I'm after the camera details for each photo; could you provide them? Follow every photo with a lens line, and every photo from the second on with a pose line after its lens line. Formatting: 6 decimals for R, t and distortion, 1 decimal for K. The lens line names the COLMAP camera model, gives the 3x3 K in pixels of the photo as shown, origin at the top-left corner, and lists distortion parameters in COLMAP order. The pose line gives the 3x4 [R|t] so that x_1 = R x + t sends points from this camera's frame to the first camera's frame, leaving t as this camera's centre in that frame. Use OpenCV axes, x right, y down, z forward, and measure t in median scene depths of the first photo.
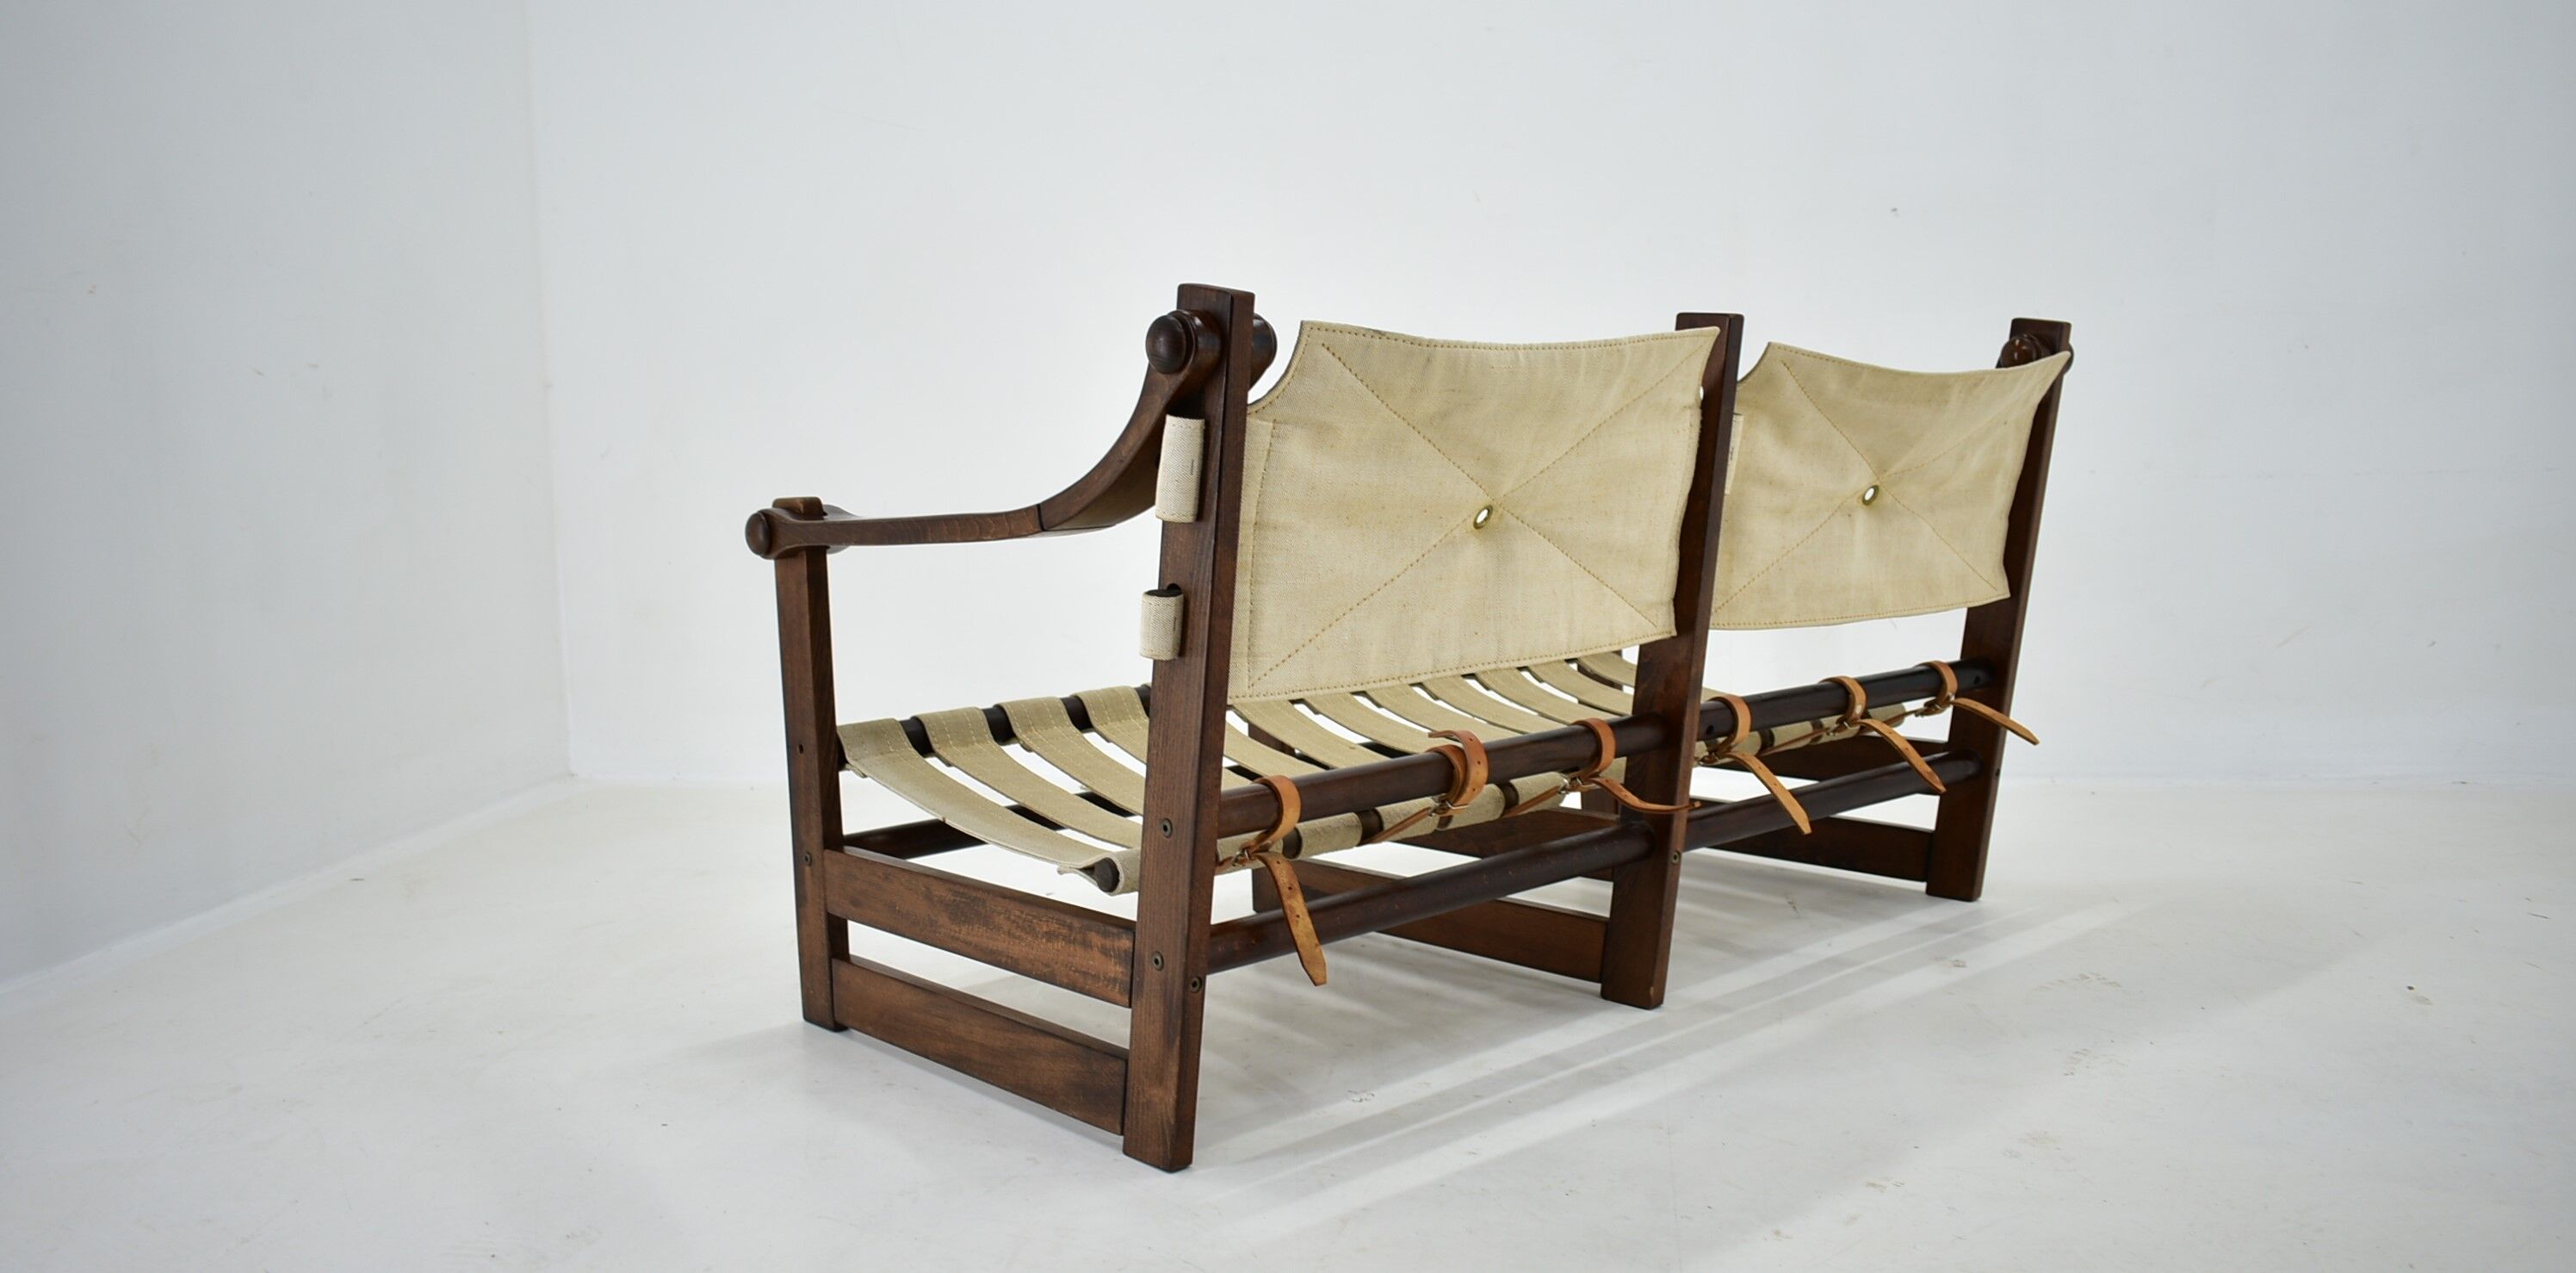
lens RADIAL K [[1954.3, 0, 1290.4], [0, 1954.3, 614.3], [0, 0, 1]] dist [-0.008996, -0.000753]
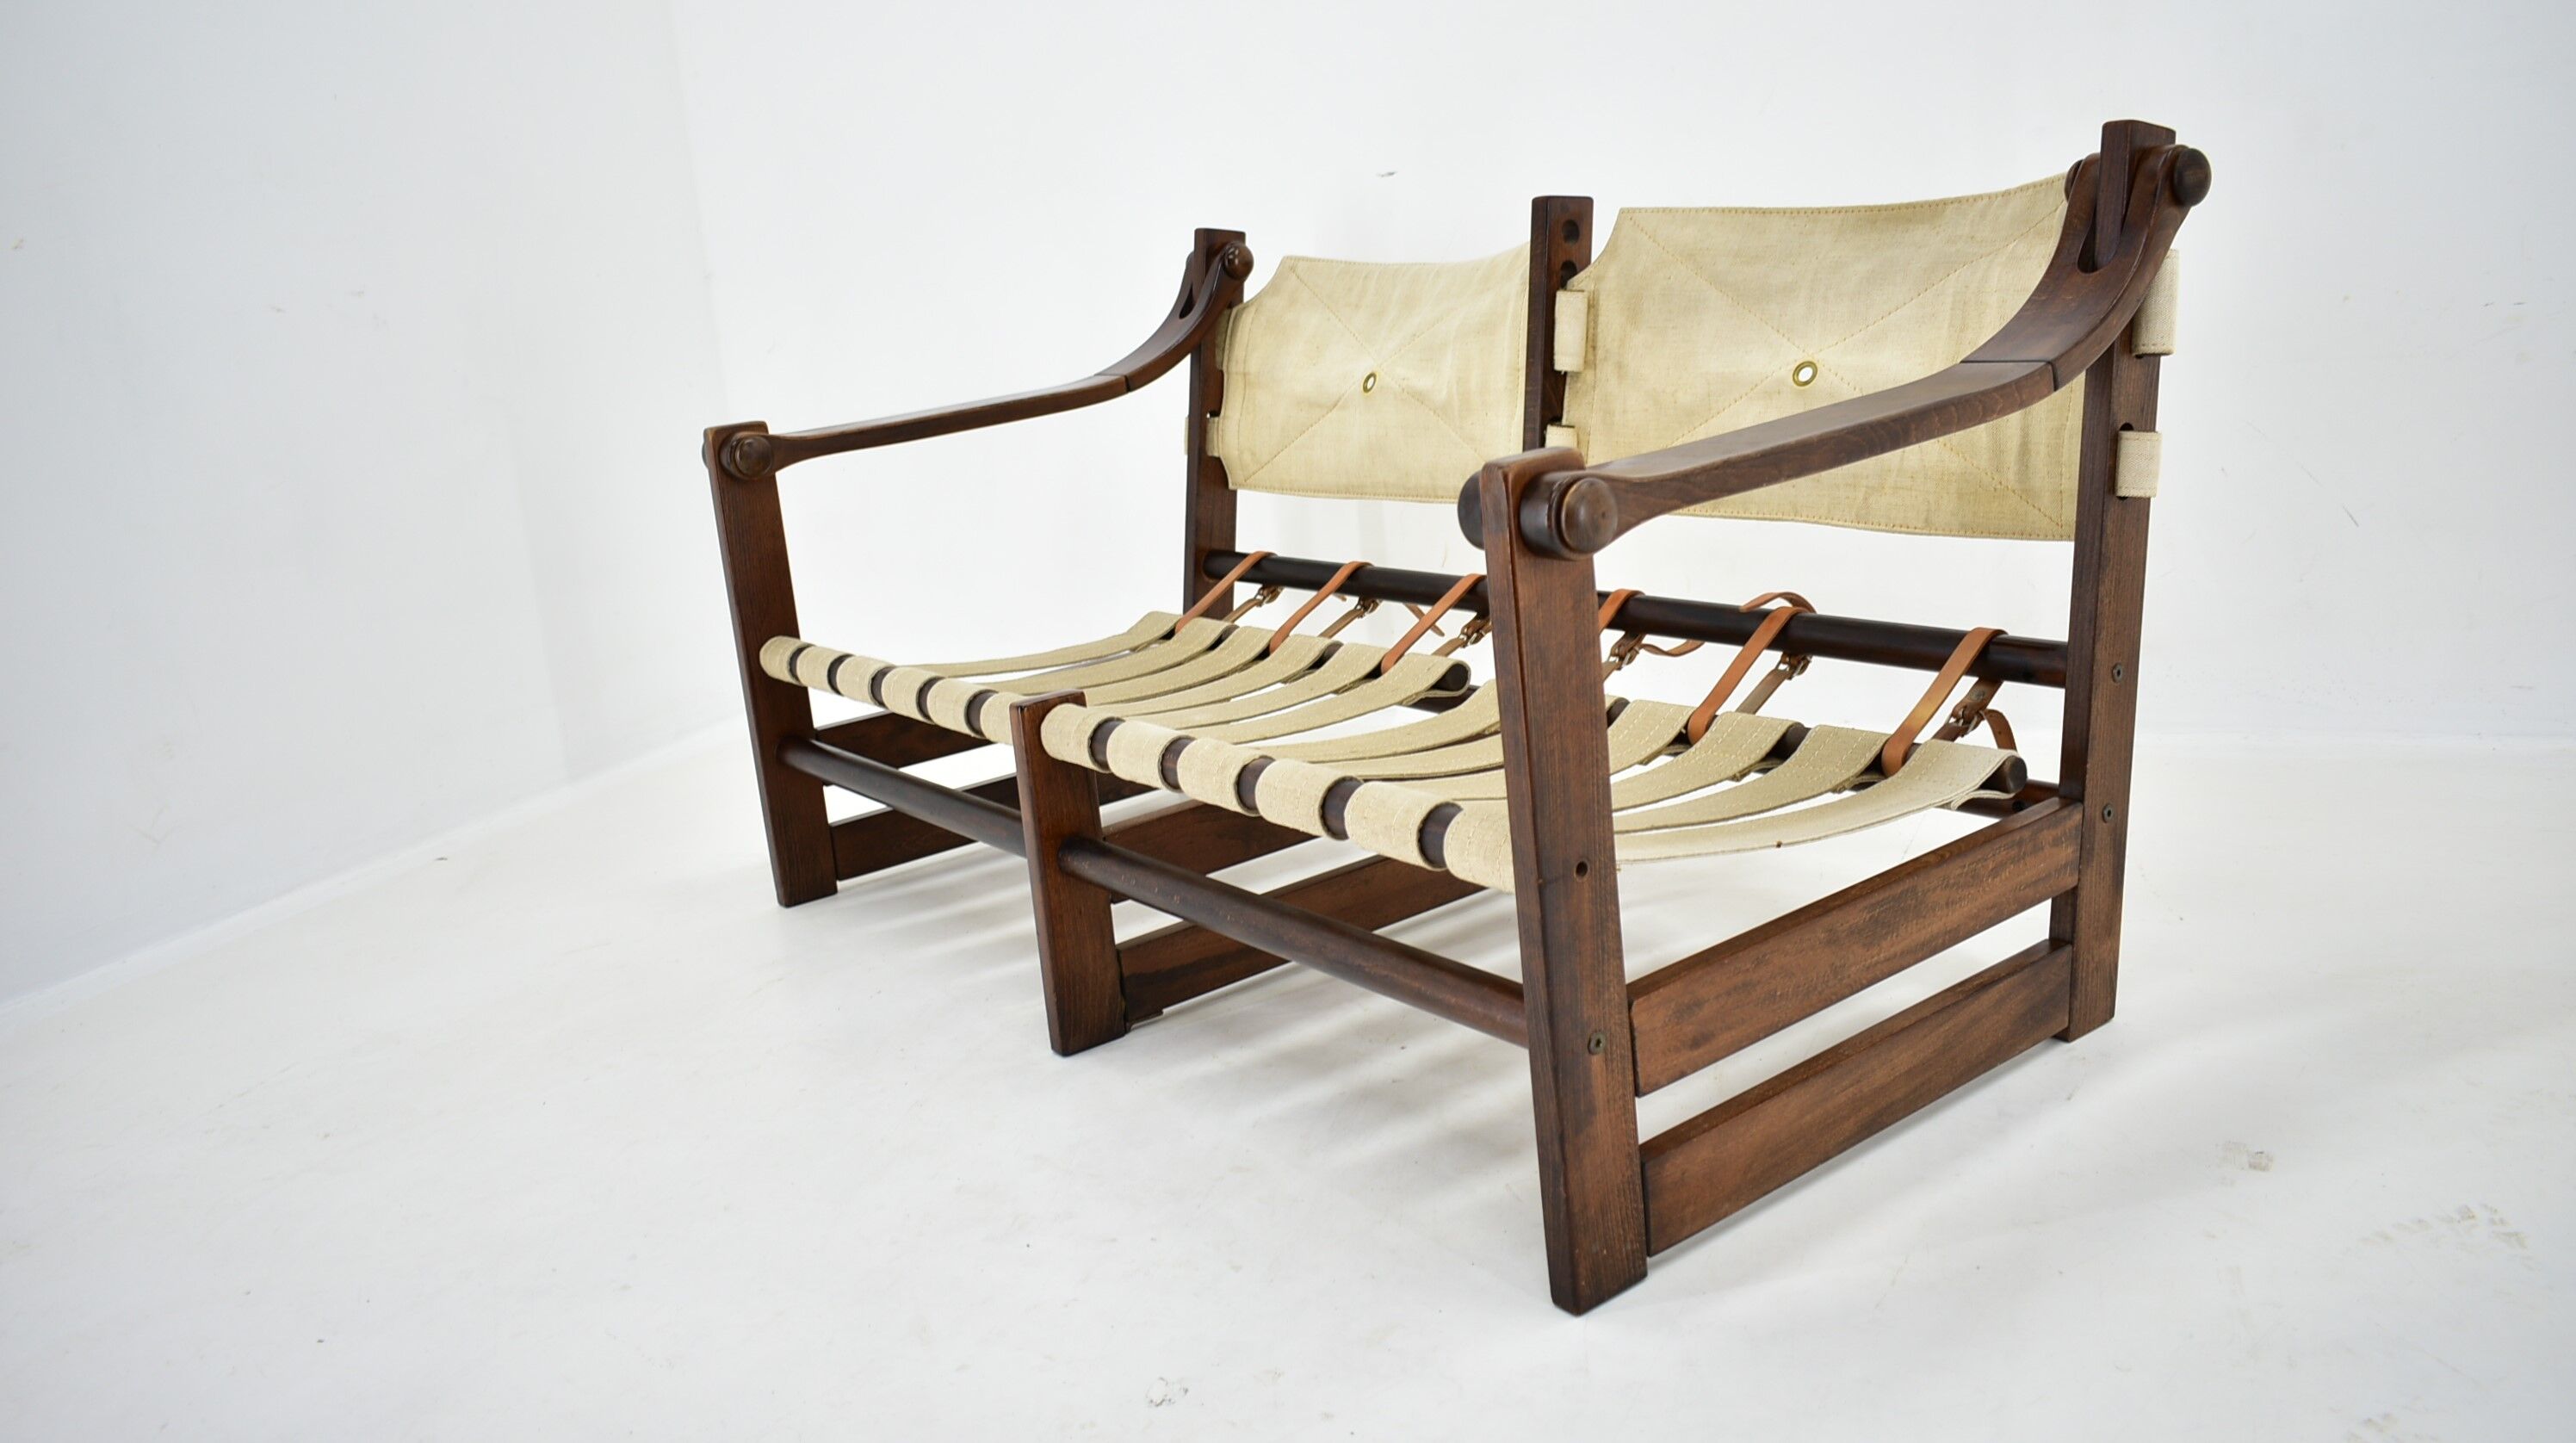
lens RADIAL K [[1967.0, 0, 1286.5], [0, 1967.0, 652.7], [0, 0, 1]] dist [-0.031125, 0.000075]
pose [[0.086269, -0.180769, 0.979735, -0.947332], [0.184899, 0.969222, 0.162548, -0.123272], [-0.978964, 0.167129, 0.117038, 1.147345]]
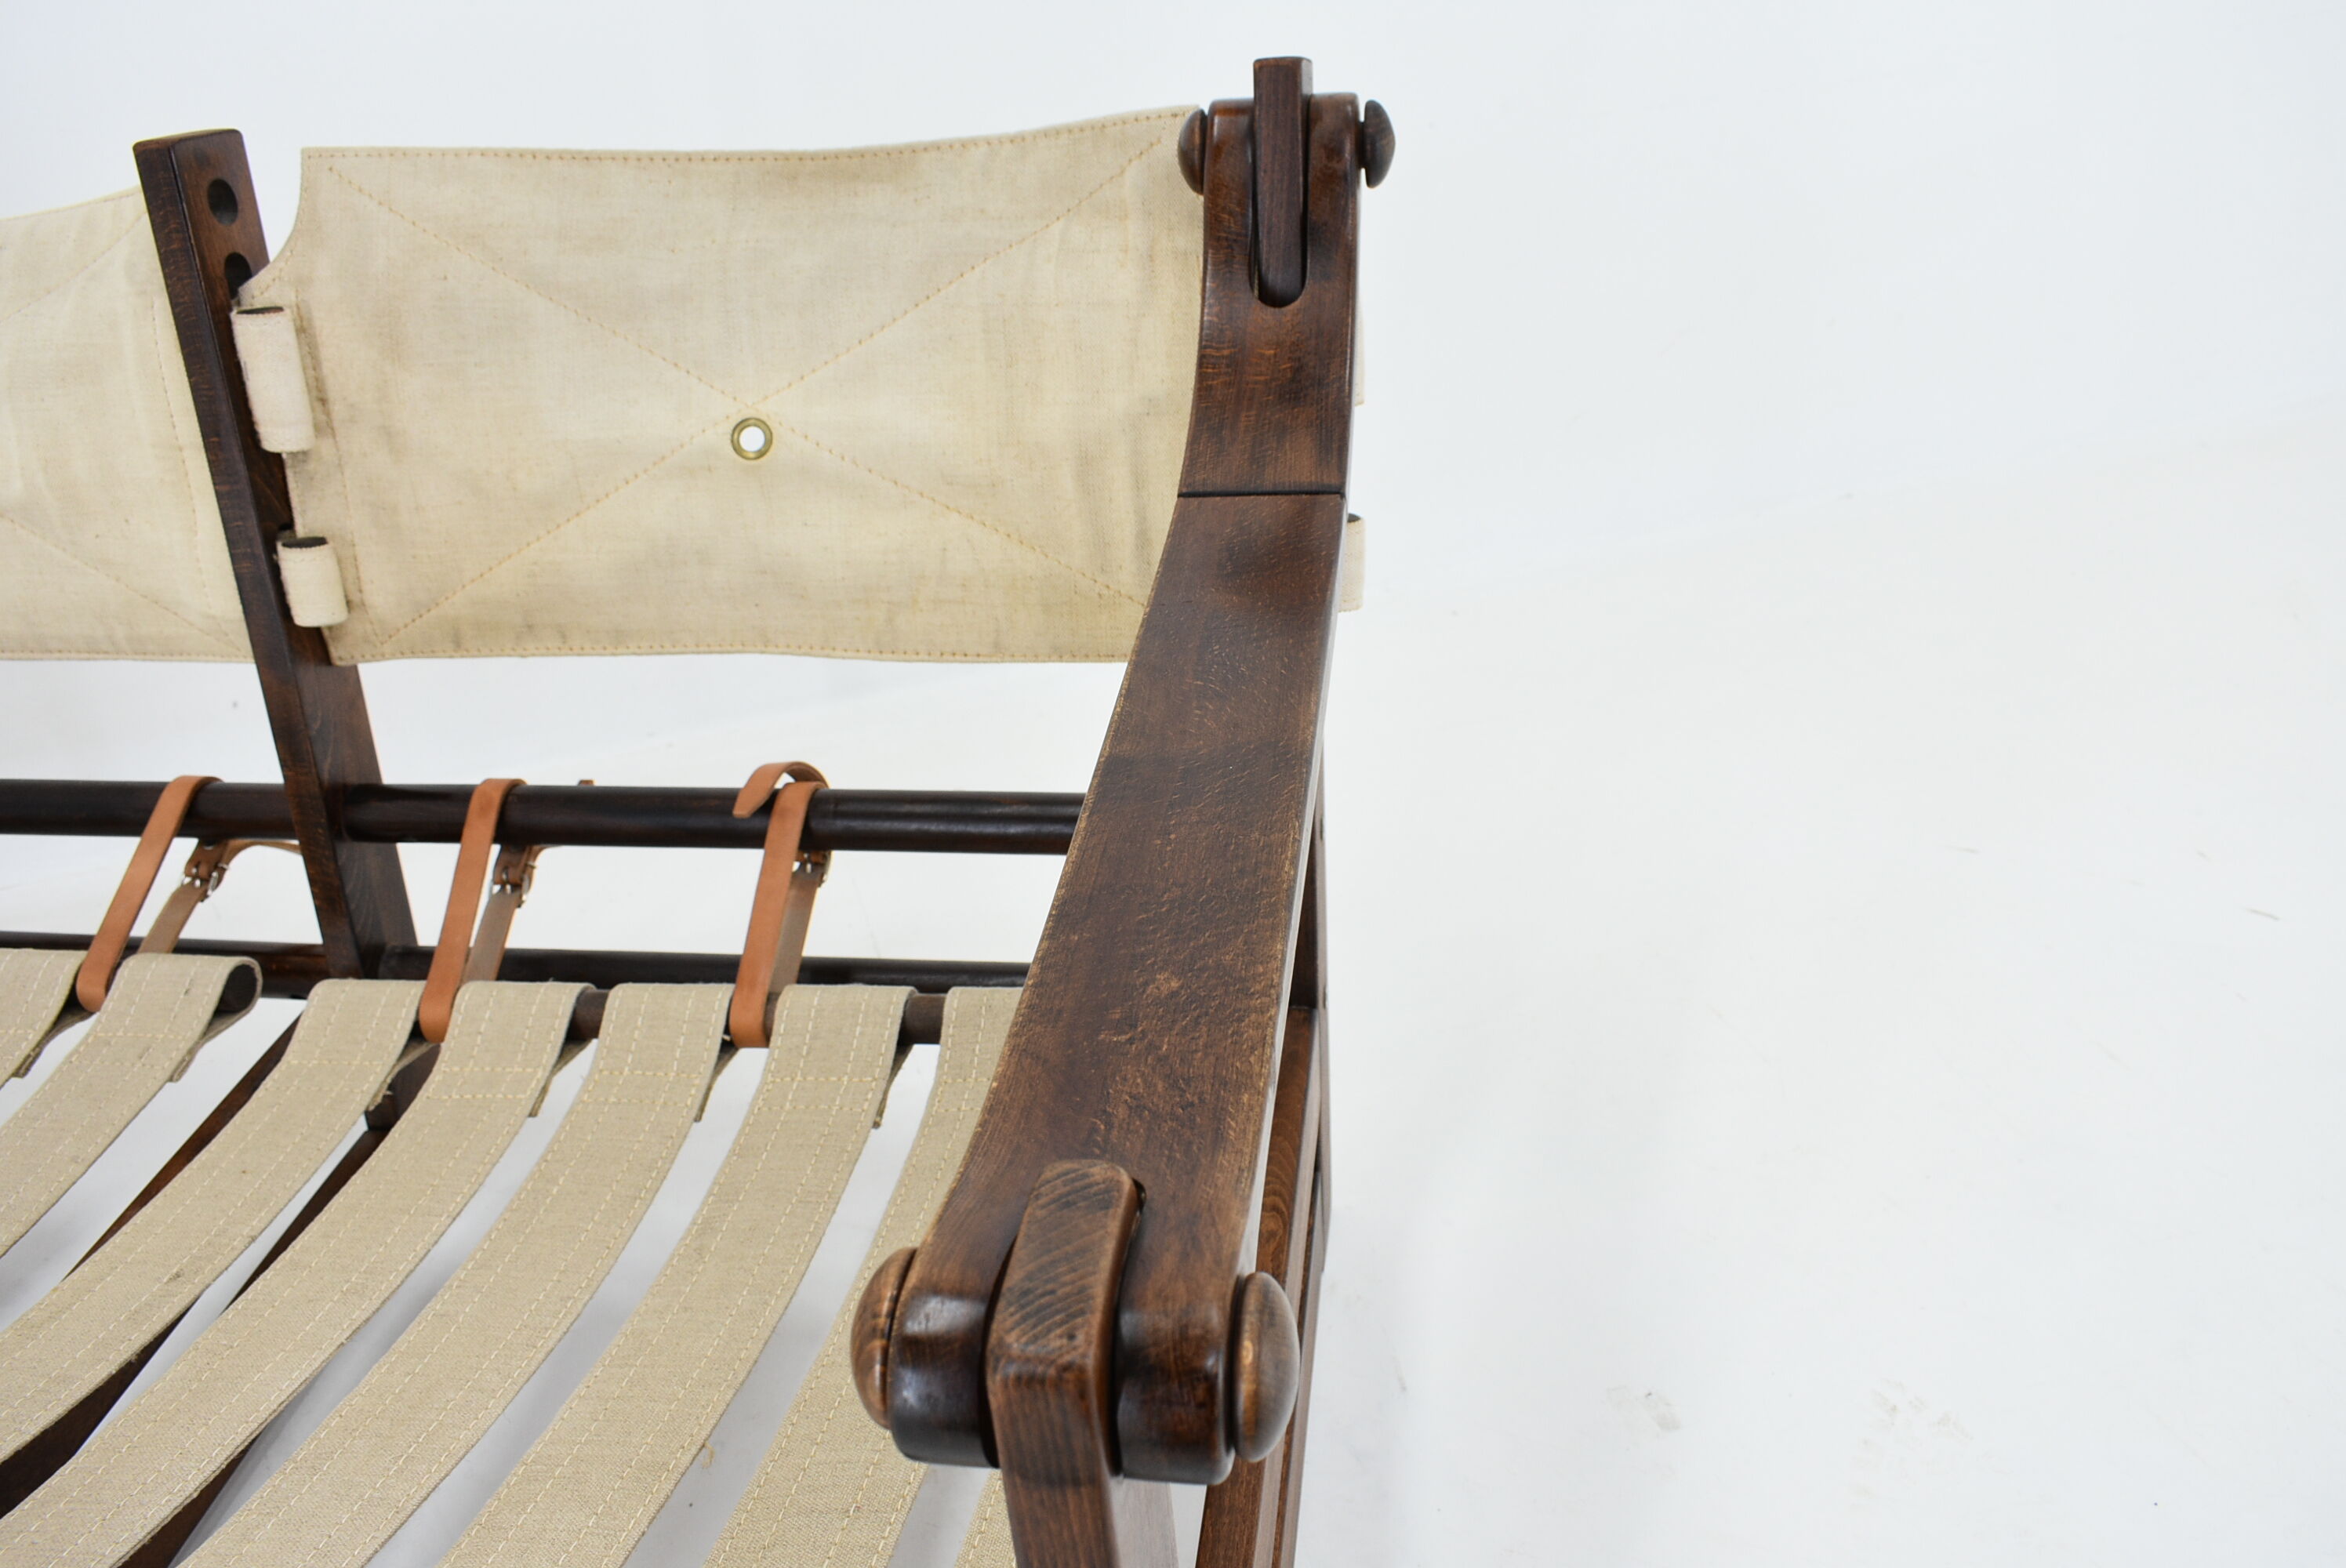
lens RADIAL K [[1776.5, 0, 1173.0], [0, 1776.5, 784.0], [0, 0, 1]] dist [-0.024327, 0.009900]
pose [[-0.635158, -0.313283, 0.705995, -0.438762], [0.158389, 0.841794, 0.516039, -0.232057], [-0.755968, 0.439588, -0.485051, 1.207468]]
